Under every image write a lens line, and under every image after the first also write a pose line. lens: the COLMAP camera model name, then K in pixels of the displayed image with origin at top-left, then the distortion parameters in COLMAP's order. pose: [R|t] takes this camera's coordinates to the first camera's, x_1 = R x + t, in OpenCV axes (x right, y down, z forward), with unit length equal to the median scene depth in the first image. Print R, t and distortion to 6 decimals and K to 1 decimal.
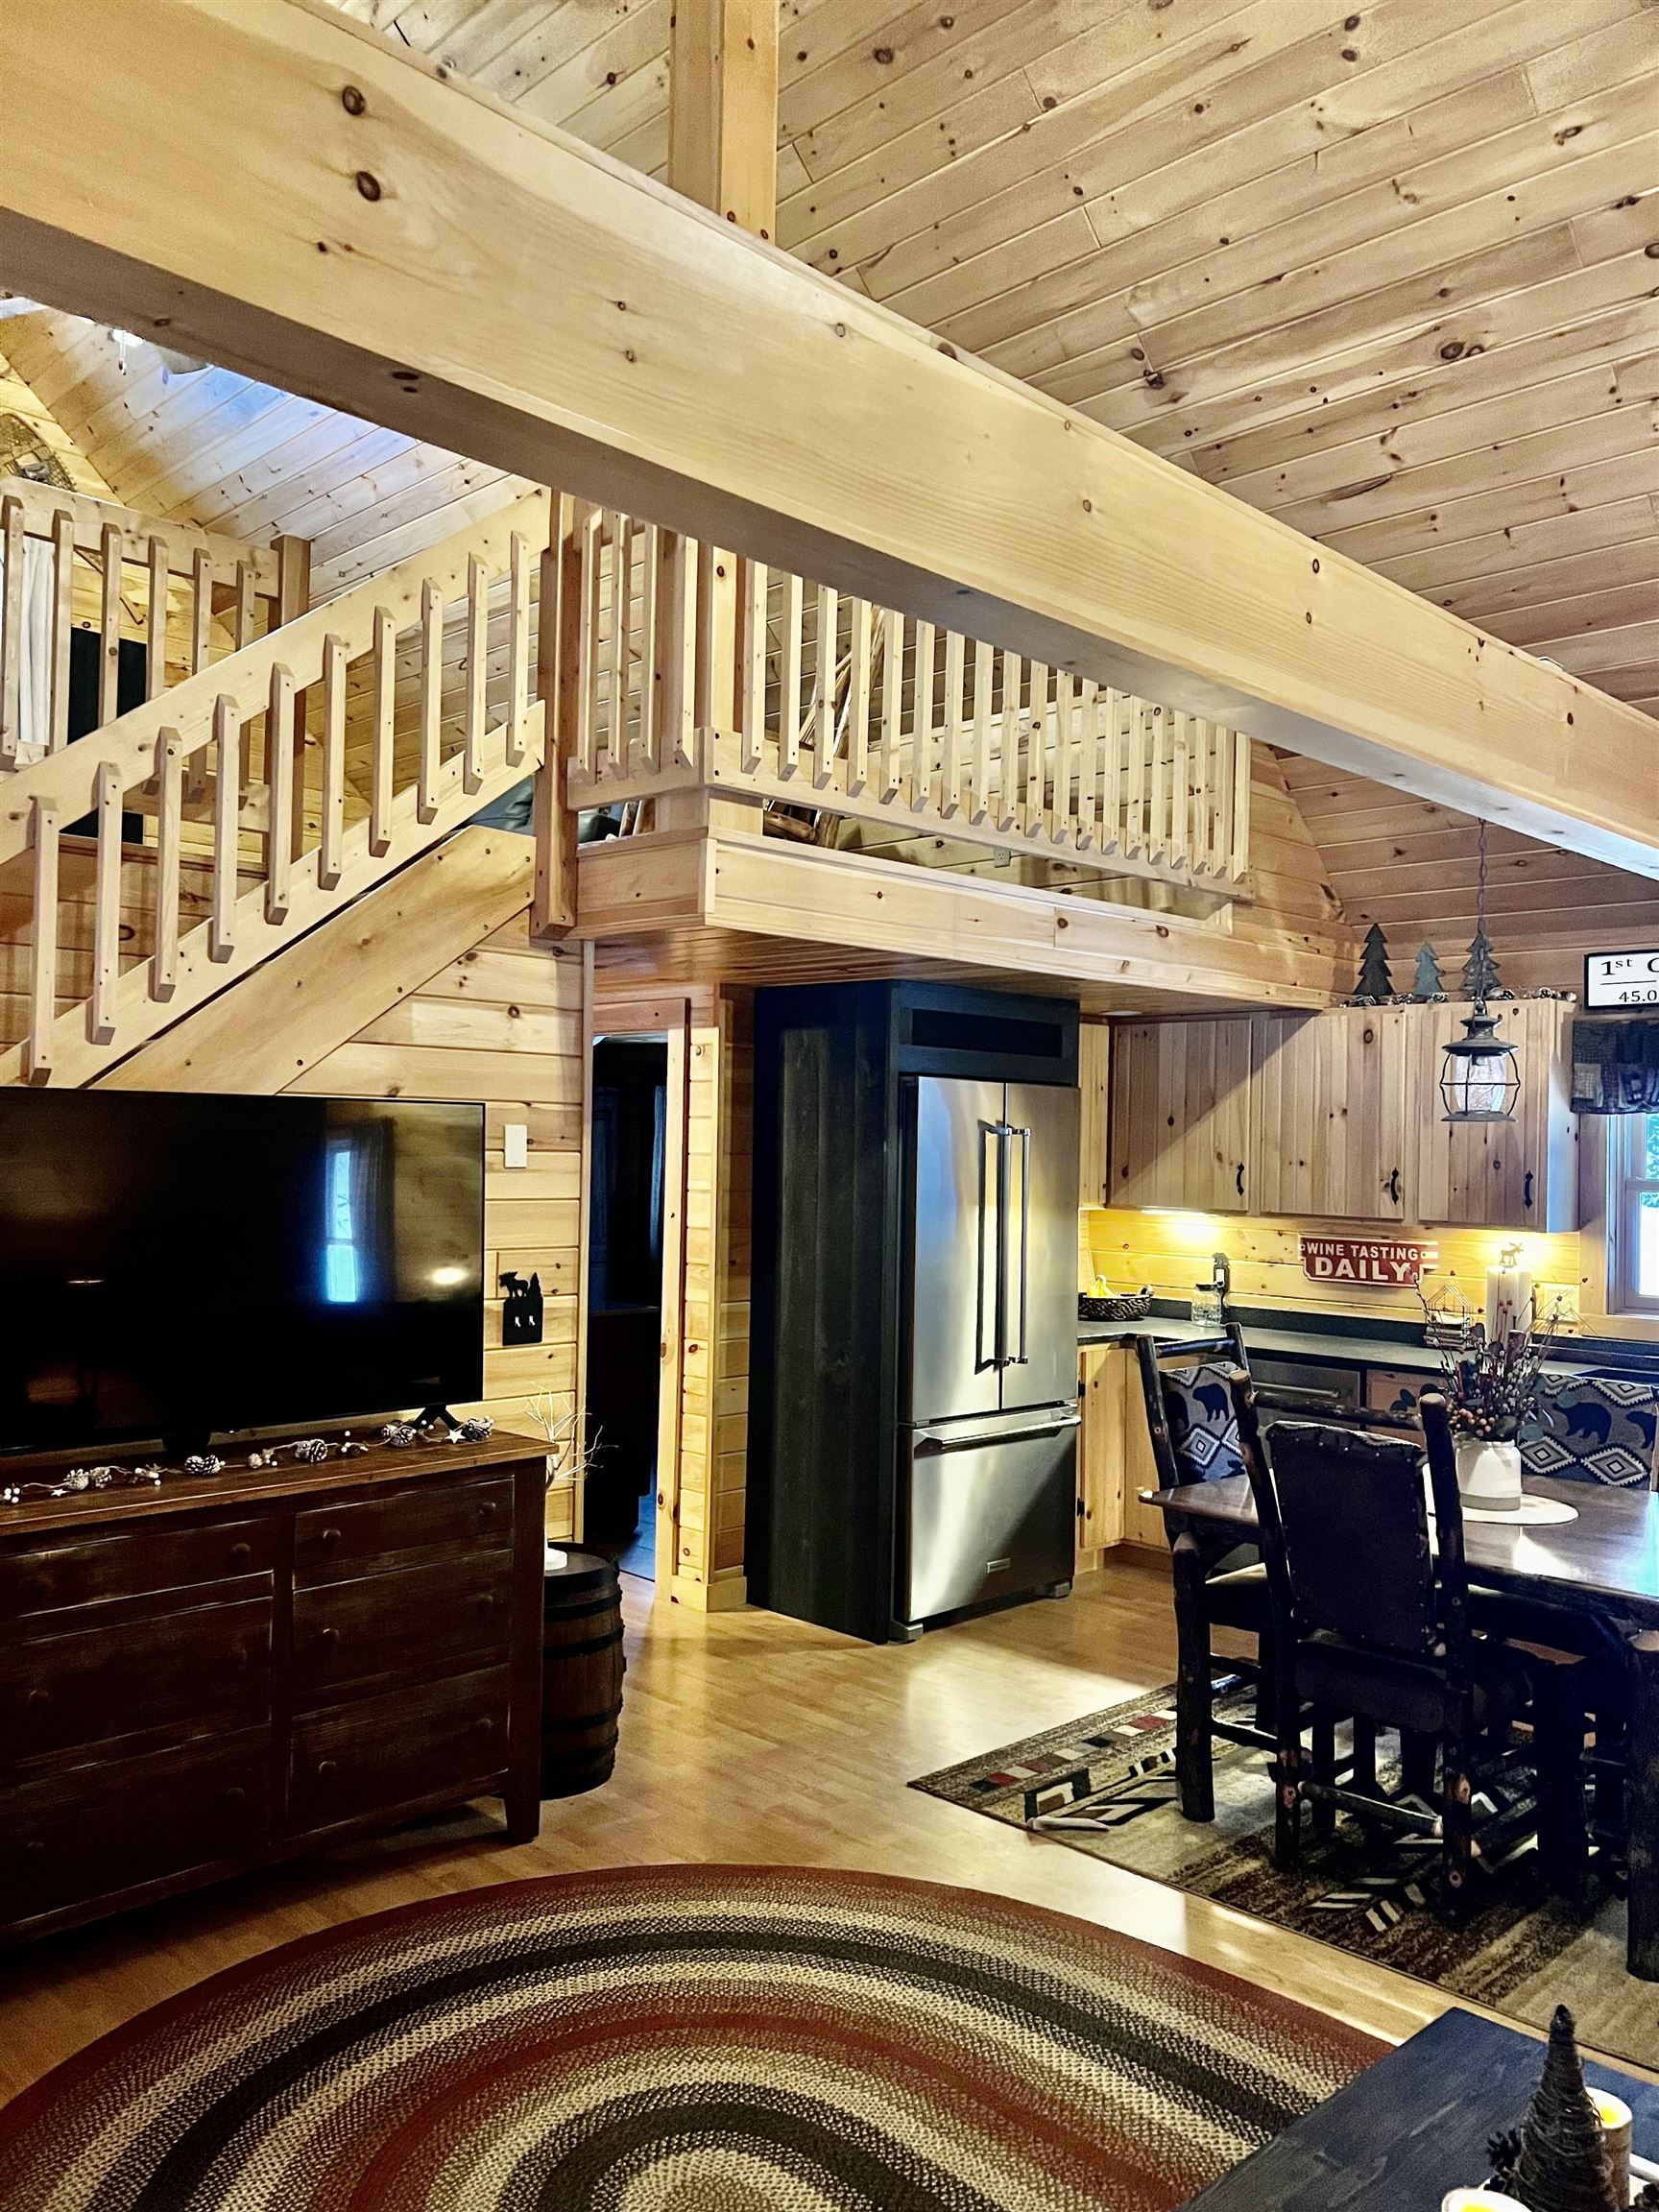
lens RADIAL K [[1650.8, 0, 825.1], [0, 1650.8, 1117.0], [0, 0, 1]] dist [0.049288, -0.058736]
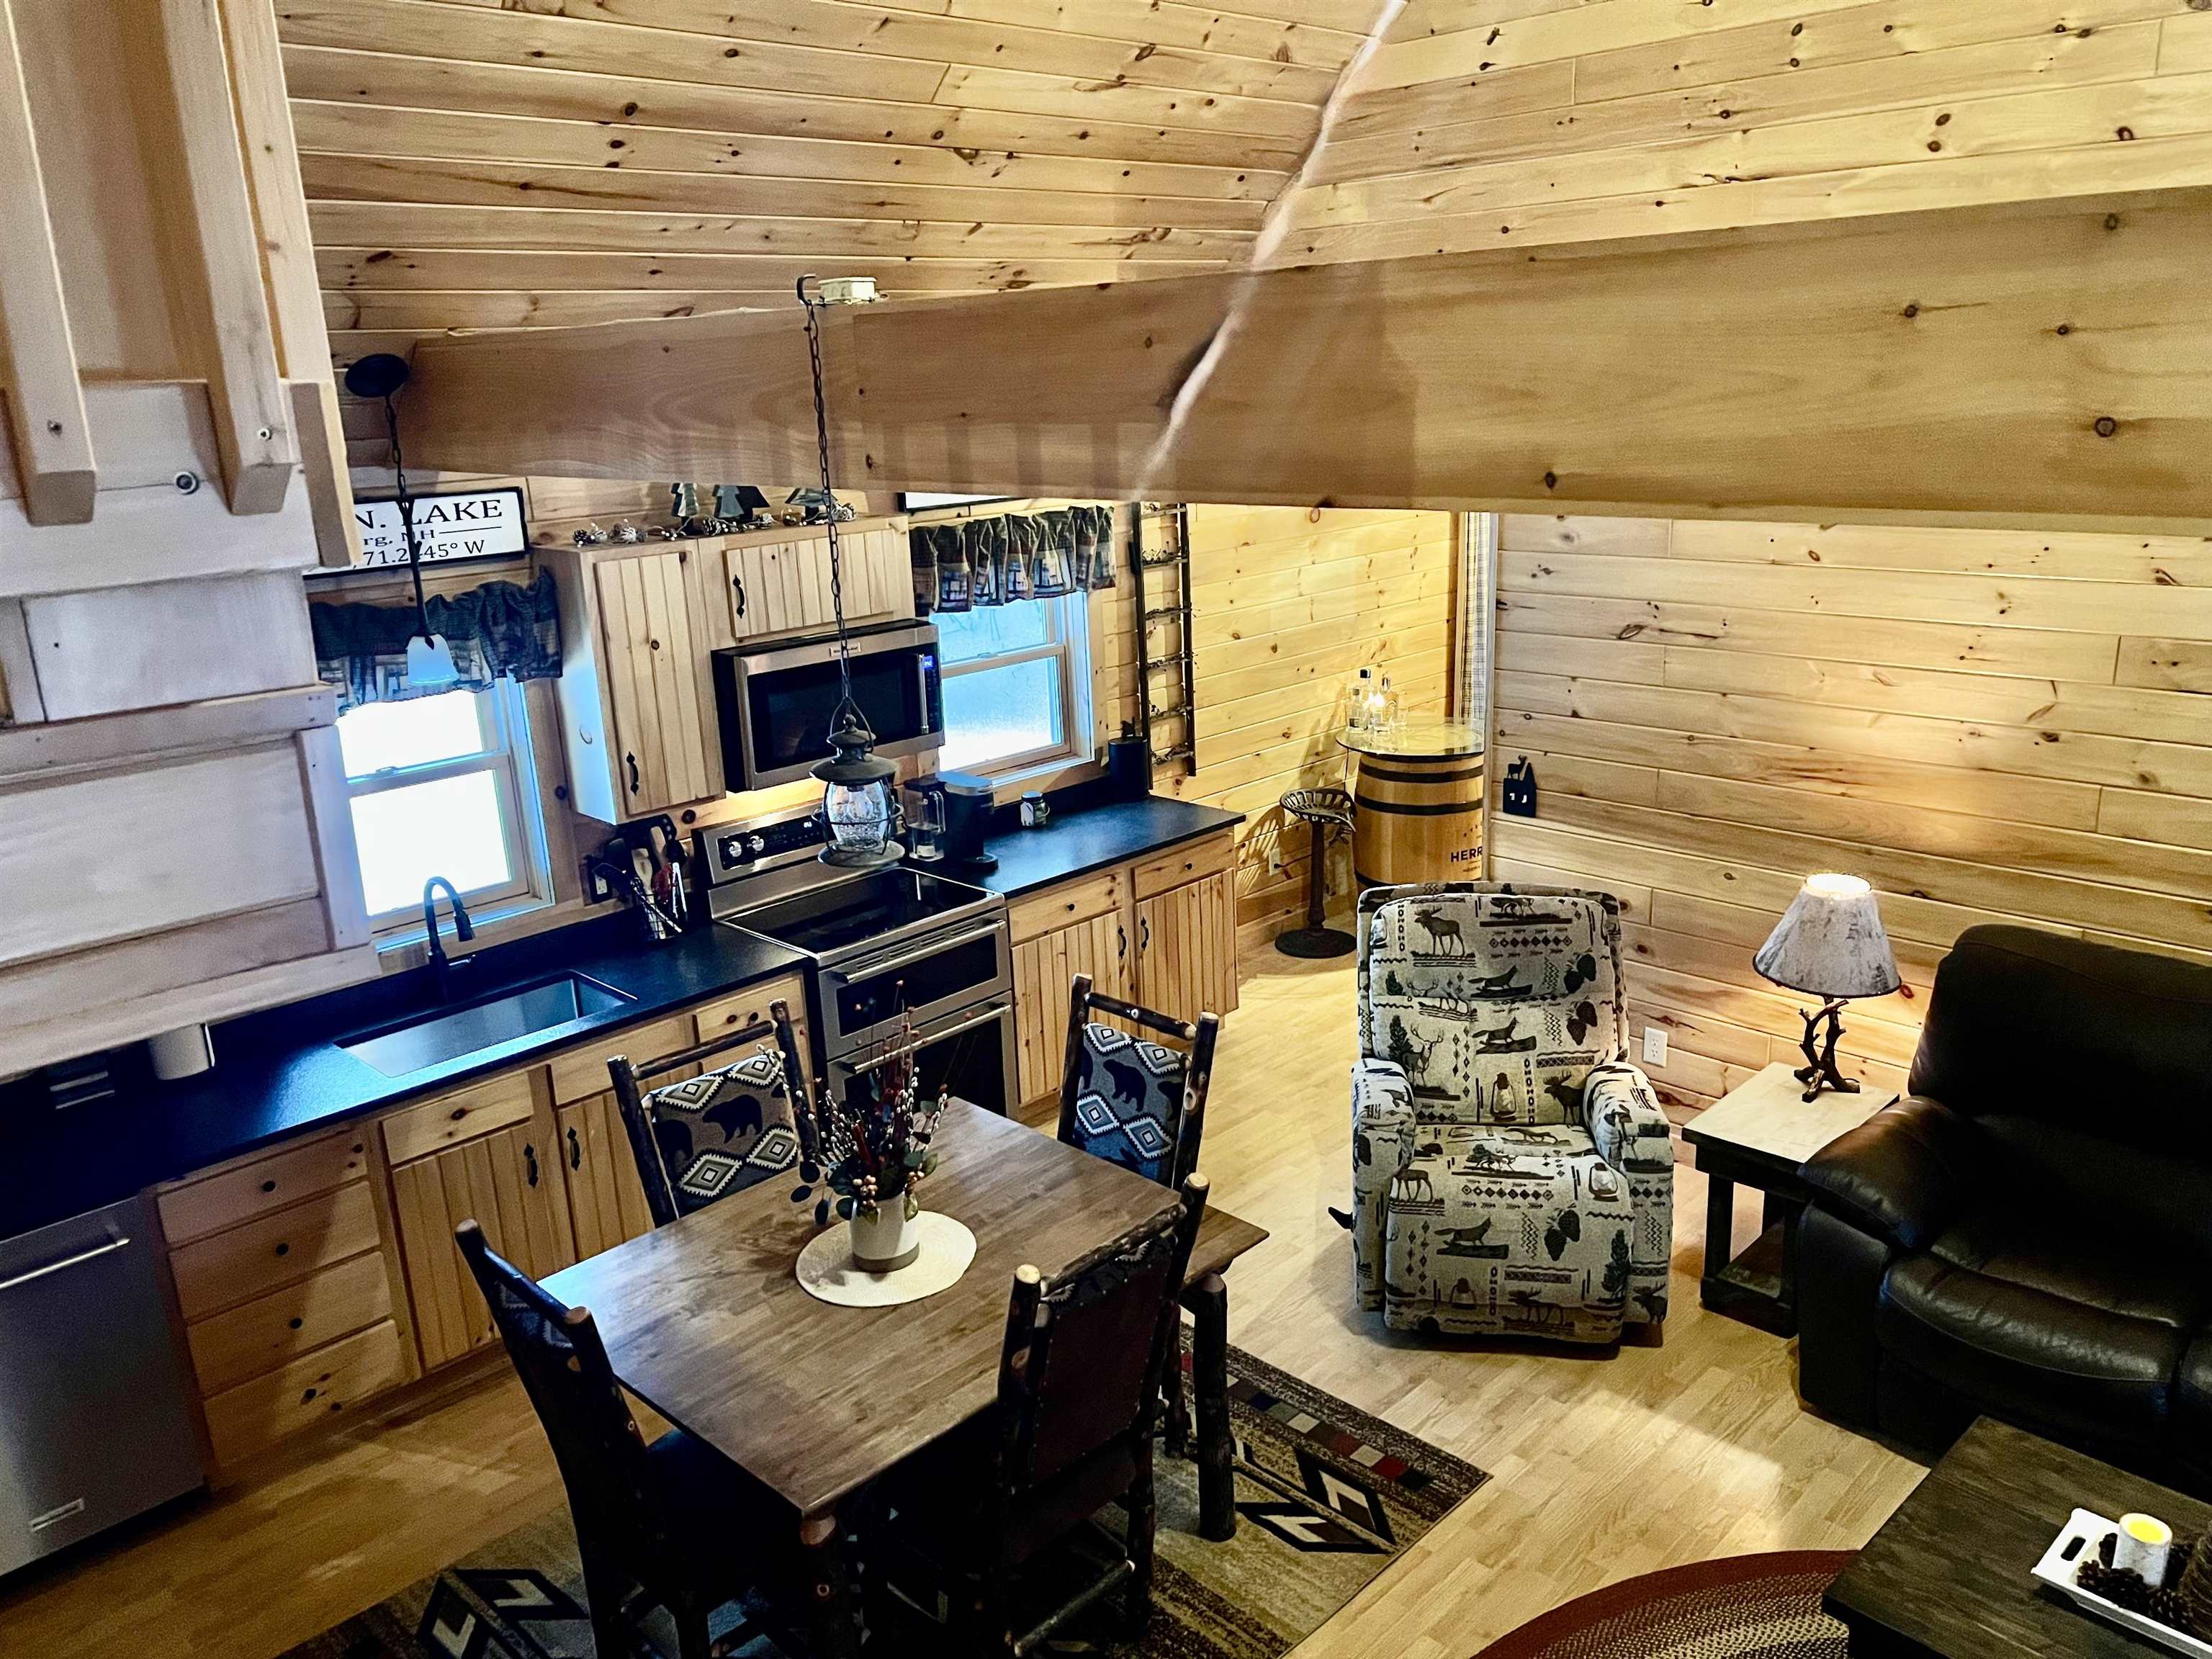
lens RADIAL K [[1660.3, 0, 1106.0], [0, 1660.3, 829.5], [0, 0, 1]] dist [0.055557, -0.098683]
pose [[-0.005534, -0.287752, 0.957689, -0.346914], [0.023177, 0.957409, 0.287802, -0.211873], [-0.999716, 0.023790, 0.001371, 0.755699]]
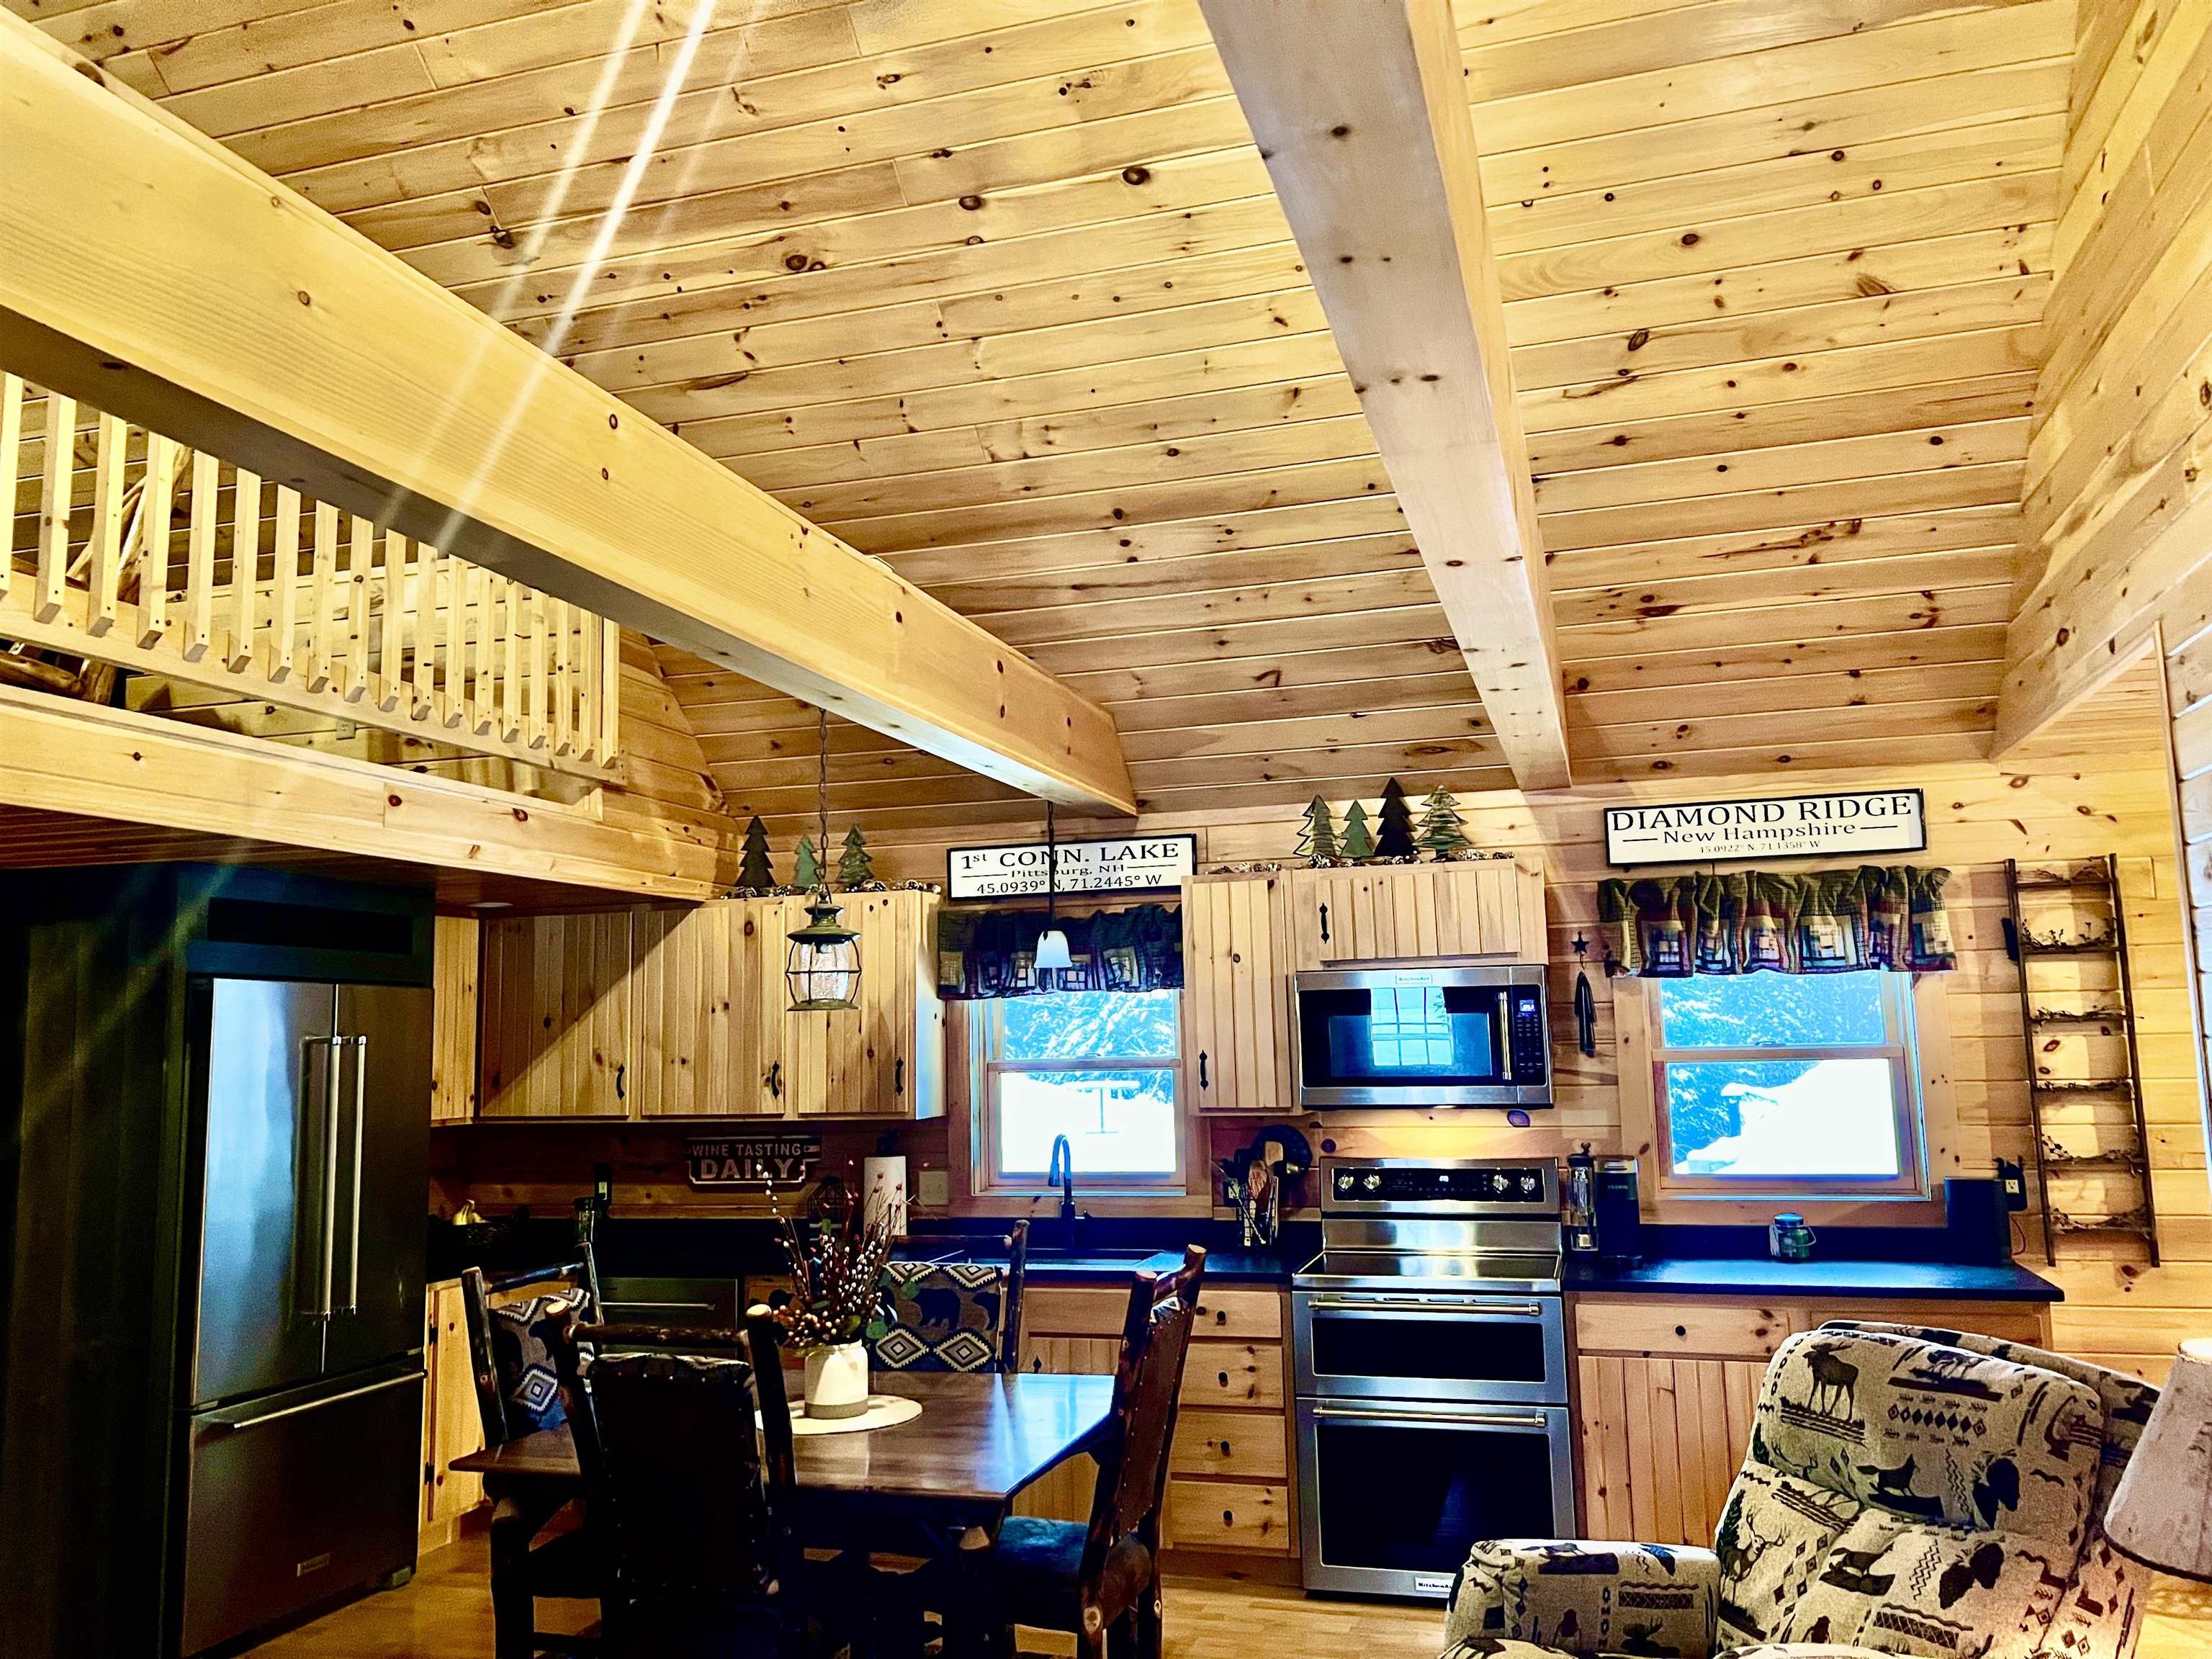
lens RADIAL K [[1650.8, 0, 1106.0], [0, 1650.8, 829.5], [0, 0, 1]] dist [0.049288, -0.058736]
pose [[0.880802, 0.022921, 0.472931, 0.063499], [0.030217, 0.994070, -0.104455, 0.002905], [-0.472521, 0.106295, 0.874886, 0.044240]]
